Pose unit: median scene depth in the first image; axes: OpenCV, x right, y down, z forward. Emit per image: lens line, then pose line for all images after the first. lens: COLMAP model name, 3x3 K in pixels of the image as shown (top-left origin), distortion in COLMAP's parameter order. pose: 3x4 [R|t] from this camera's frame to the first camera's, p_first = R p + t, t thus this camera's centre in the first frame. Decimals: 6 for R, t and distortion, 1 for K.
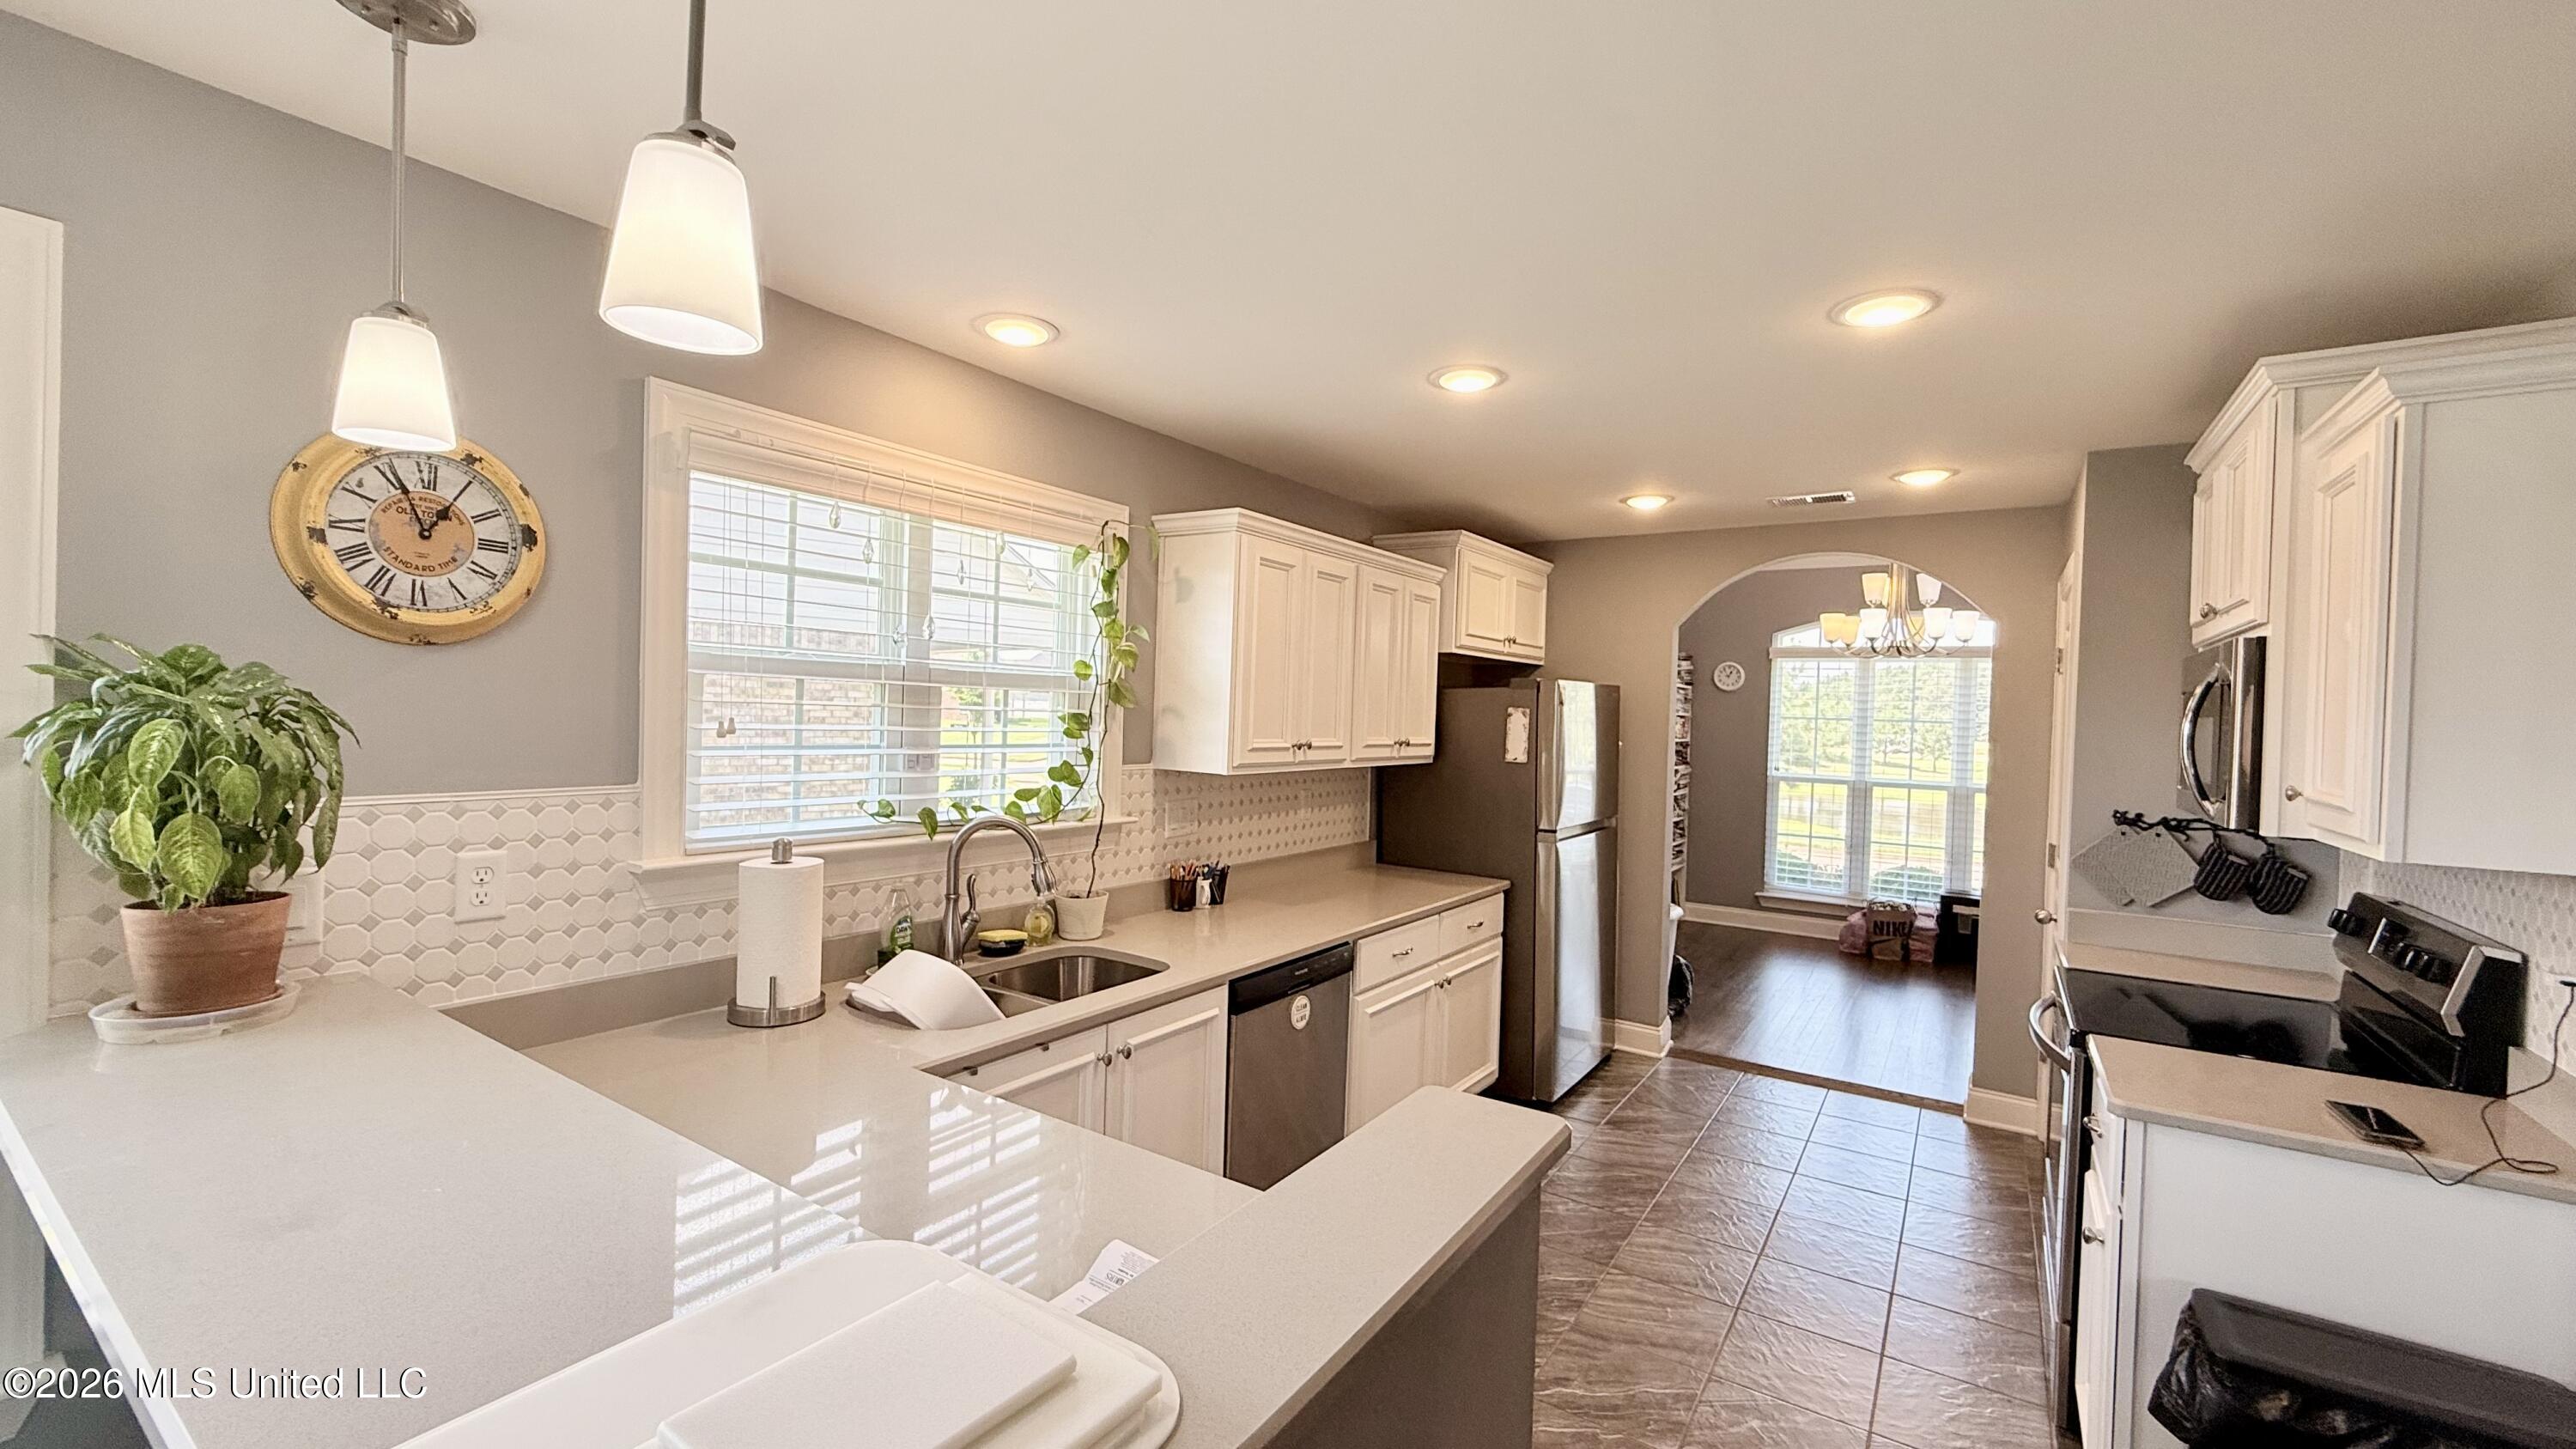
lens RADIAL K [[1033.0, 0, 1276.0], [0, 1033.0, 723.2], [0, 0, 1]] dist [0.000027, -0.000125]
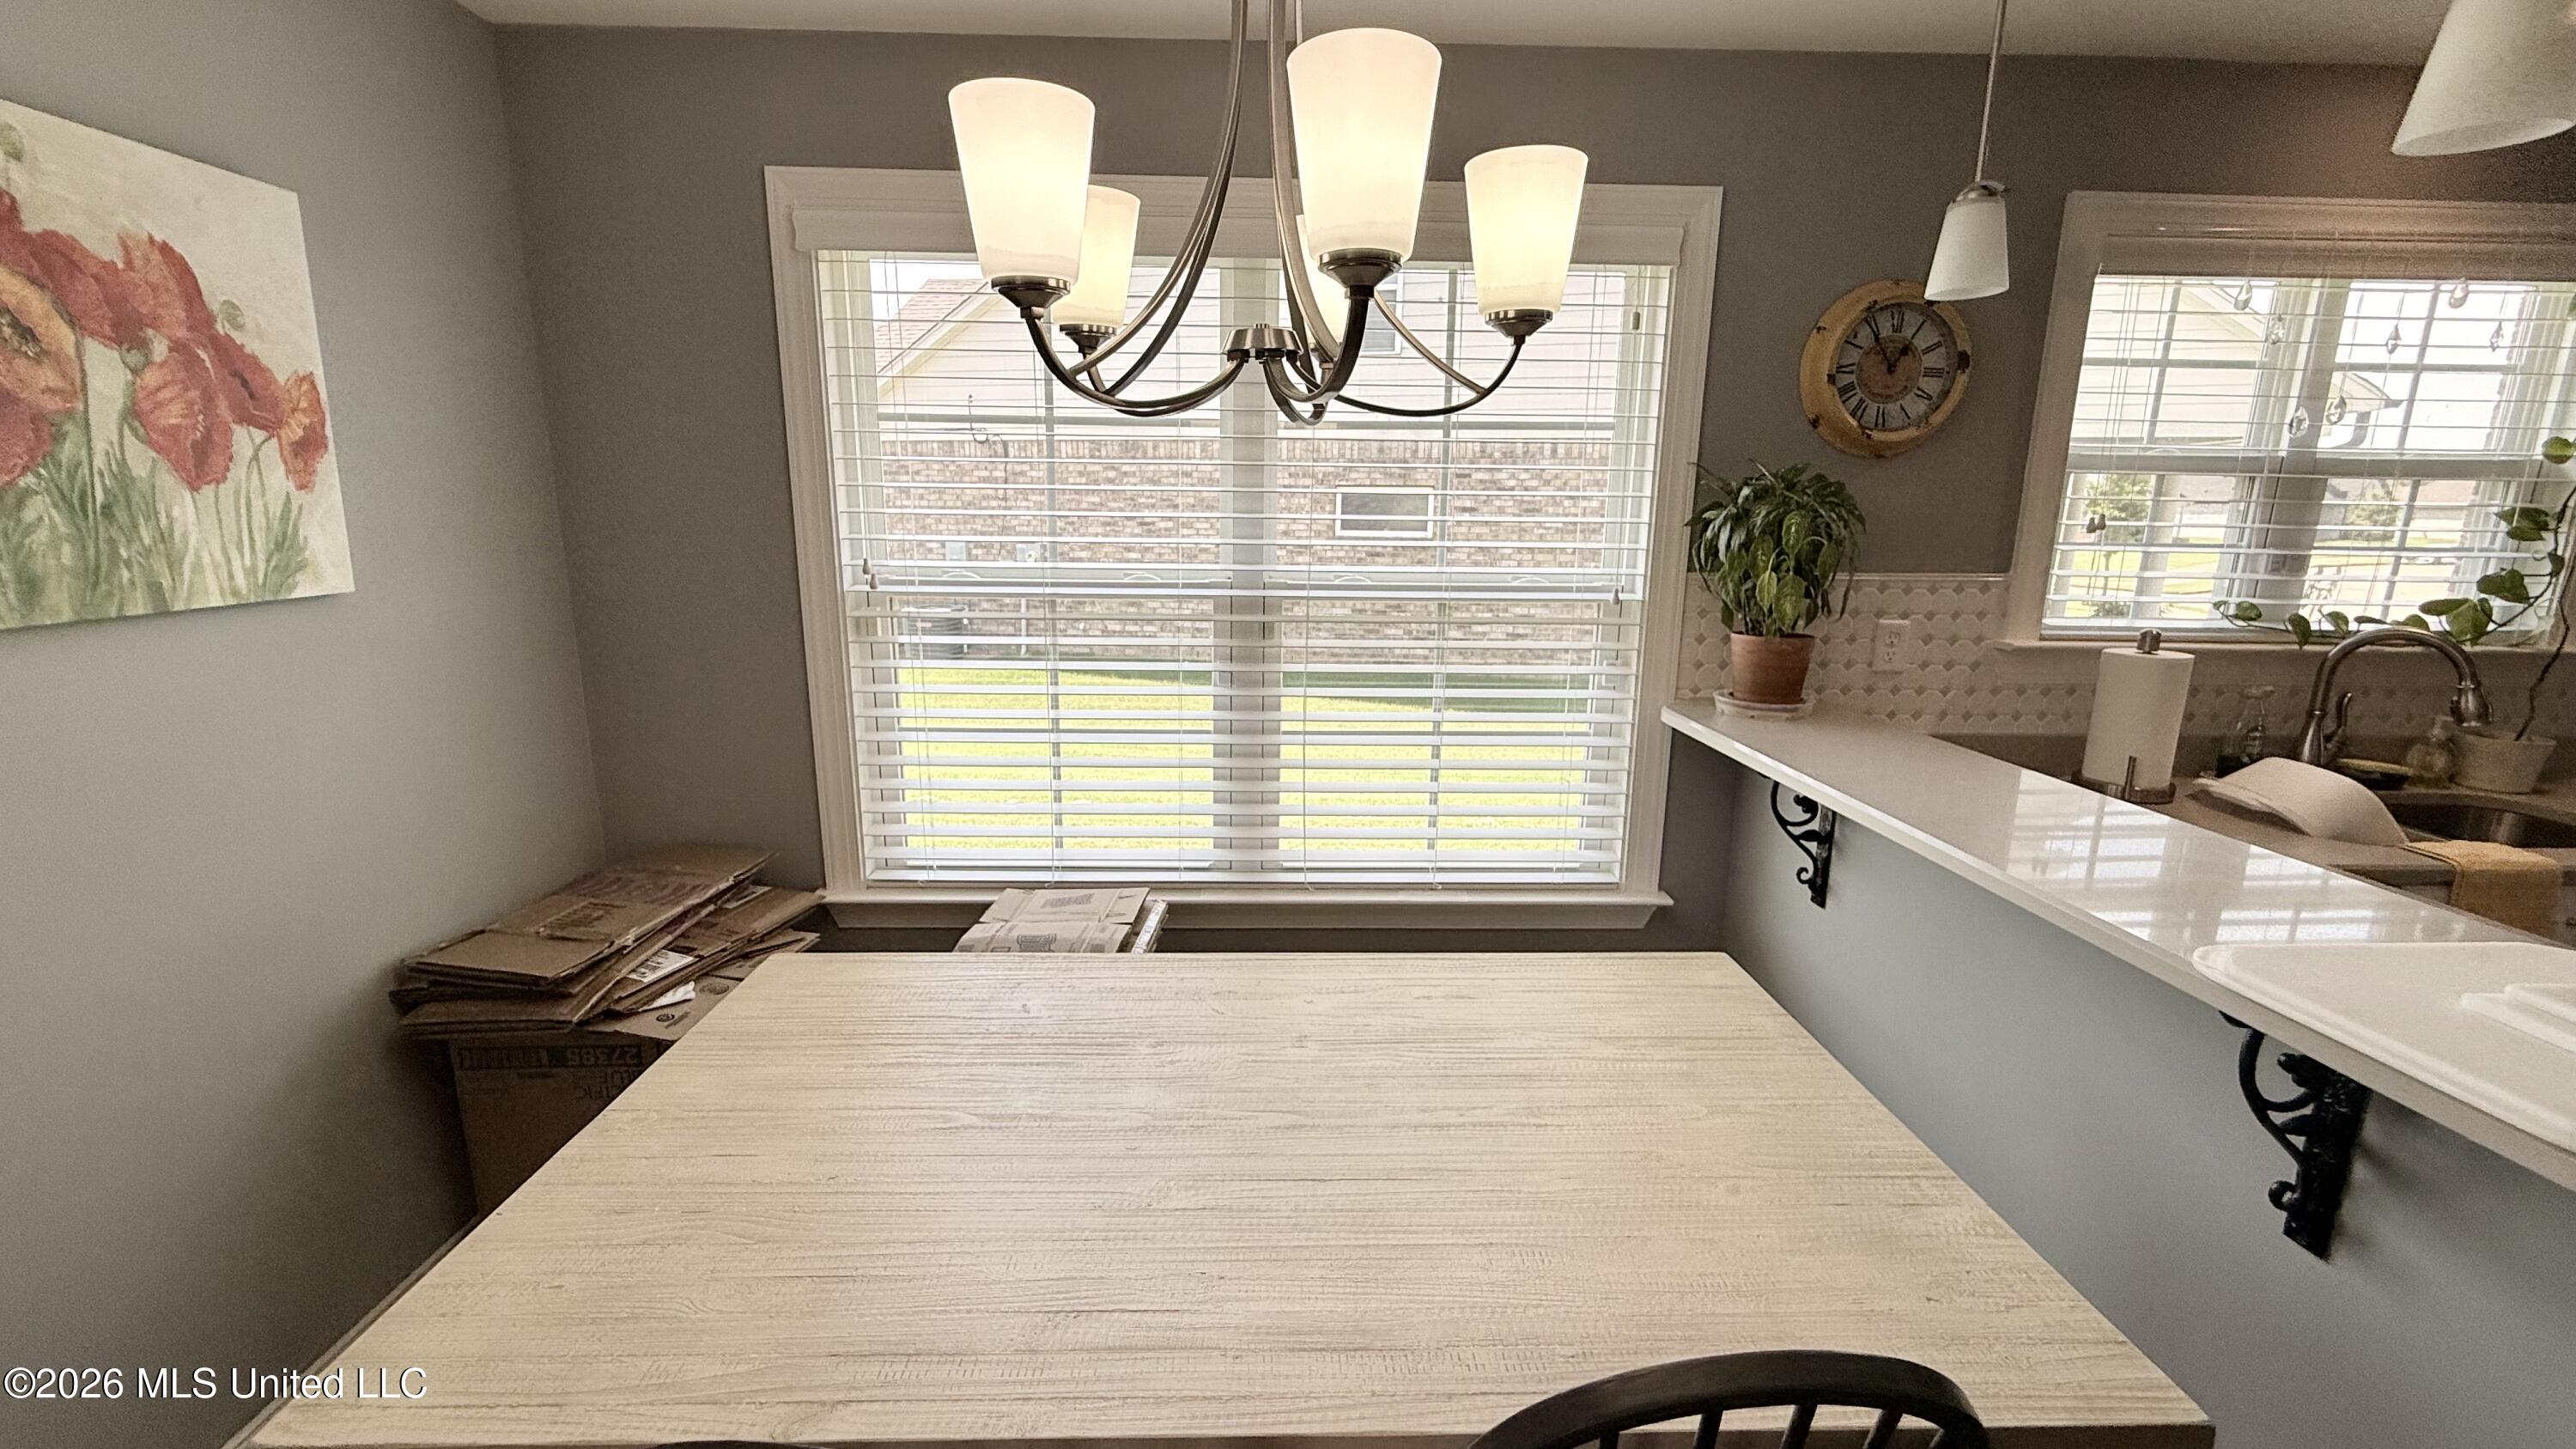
lens RADIAL K [[1058.7, 0, 1270.6], [0, 1058.7, 720.8], [0, 0, 1]] dist [0.000100, -0.000031]
pose [[0.586180, 0.147811, -0.796583, -0.095800], [-0.003772, 0.983704, 0.179757, 0.008165], [0.810172, -0.102365, 0.577185, -0.258415]]
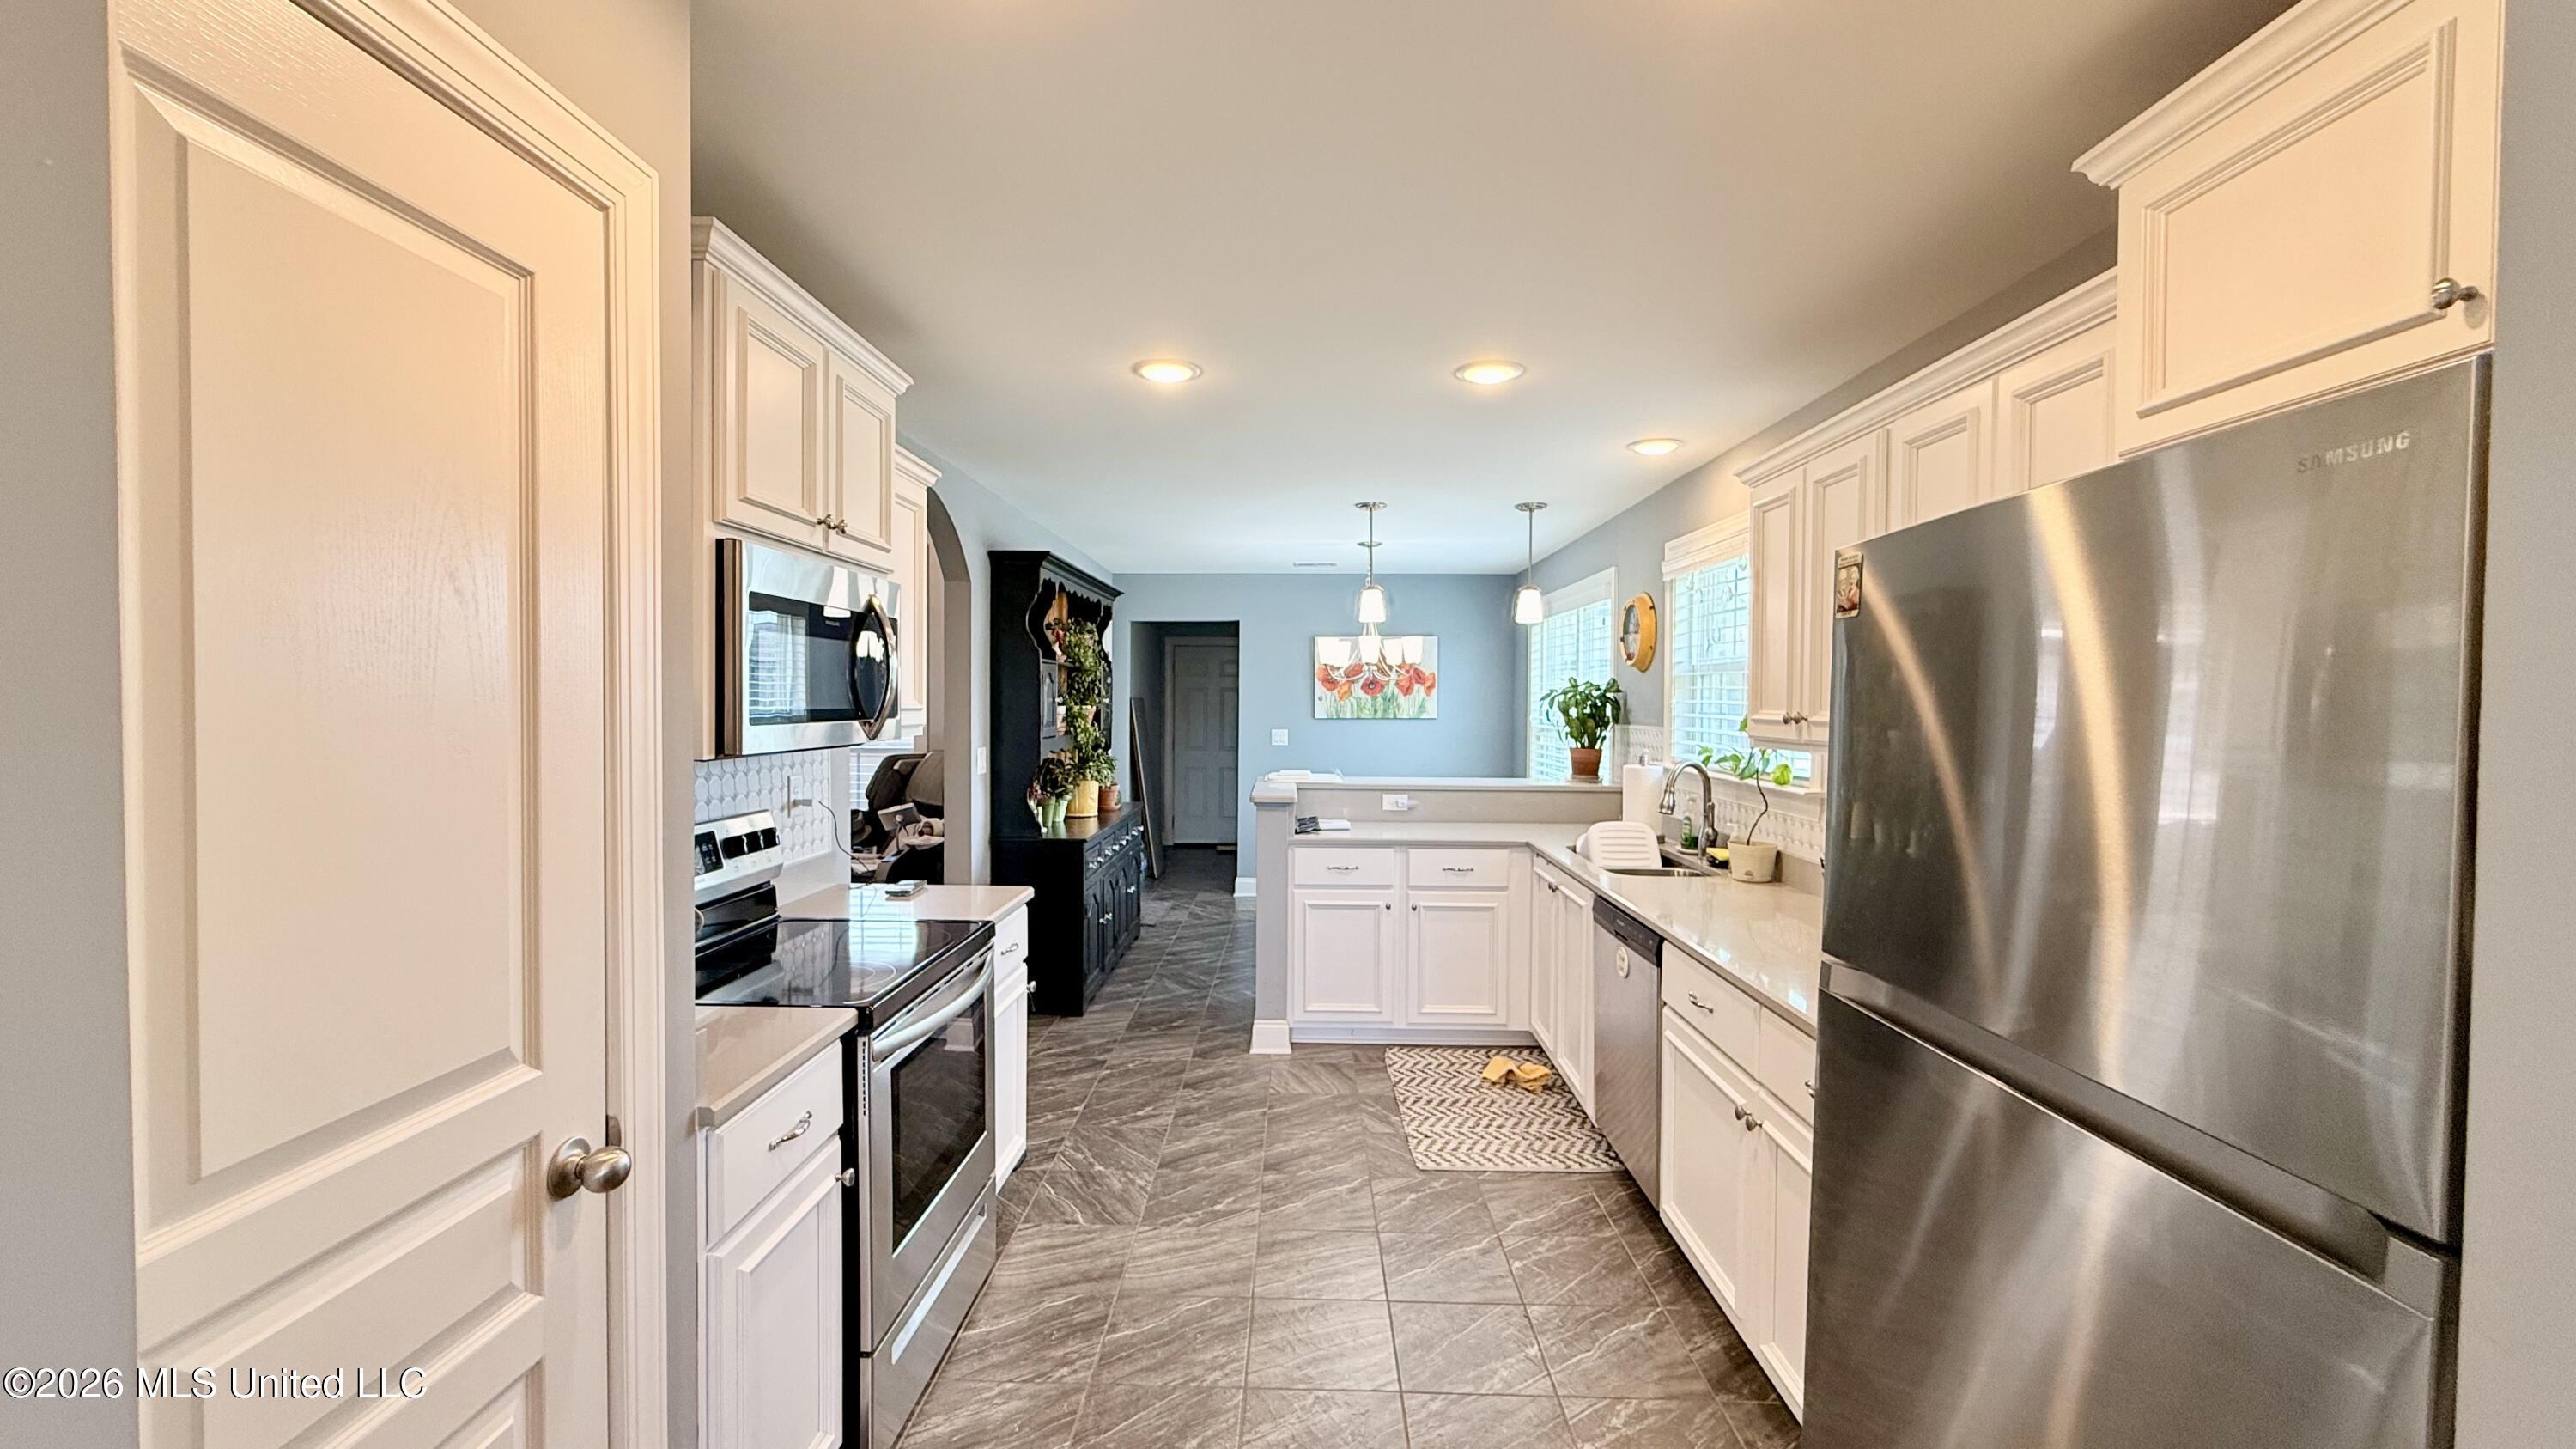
lens RADIAL K [[1033.0, 0, 1276.0], [0, 1033.0, 723.2], [0, 0, 1]] dist [0.000027, -0.000125]
pose [[-0.842861, -0.016463, -0.537879, 0.885156], [-0.029587, 0.999438, 0.015772, 0.029542], [0.537317, 0.029208, -0.842874, 1.678204]]
